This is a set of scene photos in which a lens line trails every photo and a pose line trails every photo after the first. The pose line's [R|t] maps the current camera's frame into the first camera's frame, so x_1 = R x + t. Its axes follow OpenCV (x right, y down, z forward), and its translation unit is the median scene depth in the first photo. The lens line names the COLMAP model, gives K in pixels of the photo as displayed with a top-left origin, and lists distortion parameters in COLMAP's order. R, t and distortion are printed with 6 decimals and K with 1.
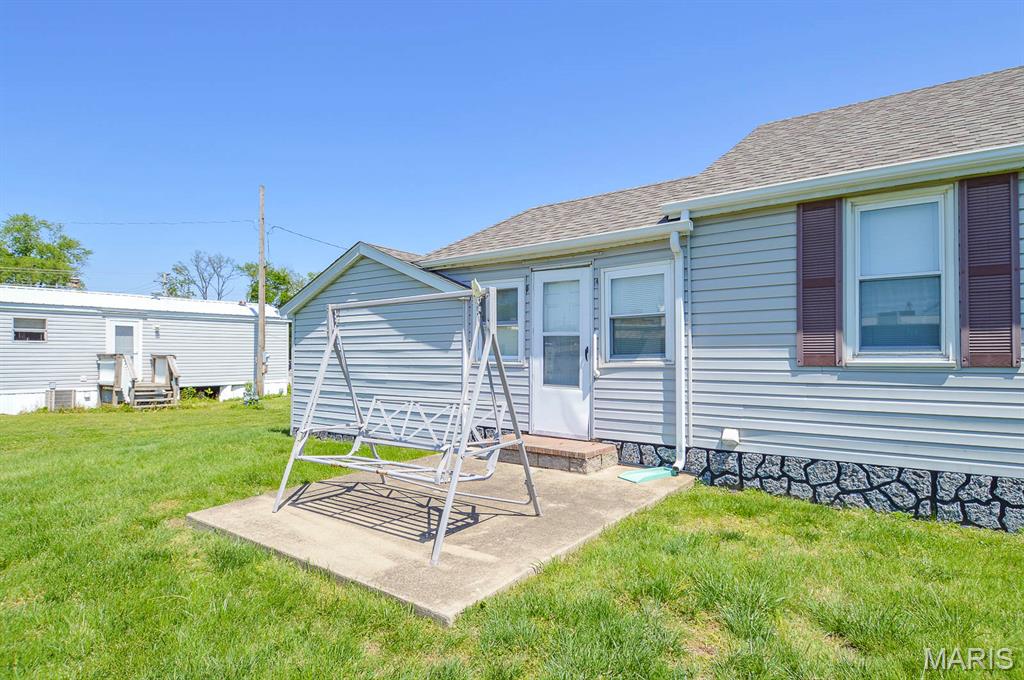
lens RADIAL K [[555.8, 0, 510.1], [0, 555.8, 348.9], [0, 0, 1]] dist [0.007932, -0.007936]
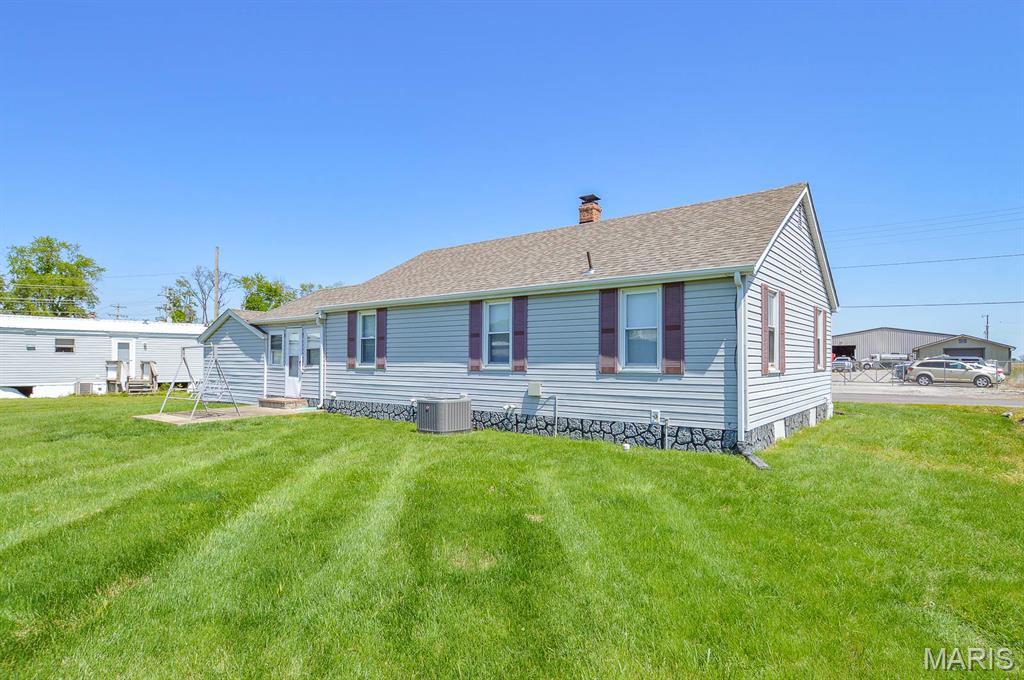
lens RADIAL K [[555.8, 0, 508.0], [0, 555.8, 353.2], [0, 0, 1]] dist [0.007932, -0.007936]
pose [[0.999833, 0.003208, -0.017974, 1.111189], [-0.003224, 0.999994, -0.000843, -0.038167], [0.017971, 0.000900, 0.999838, -1.456150]]
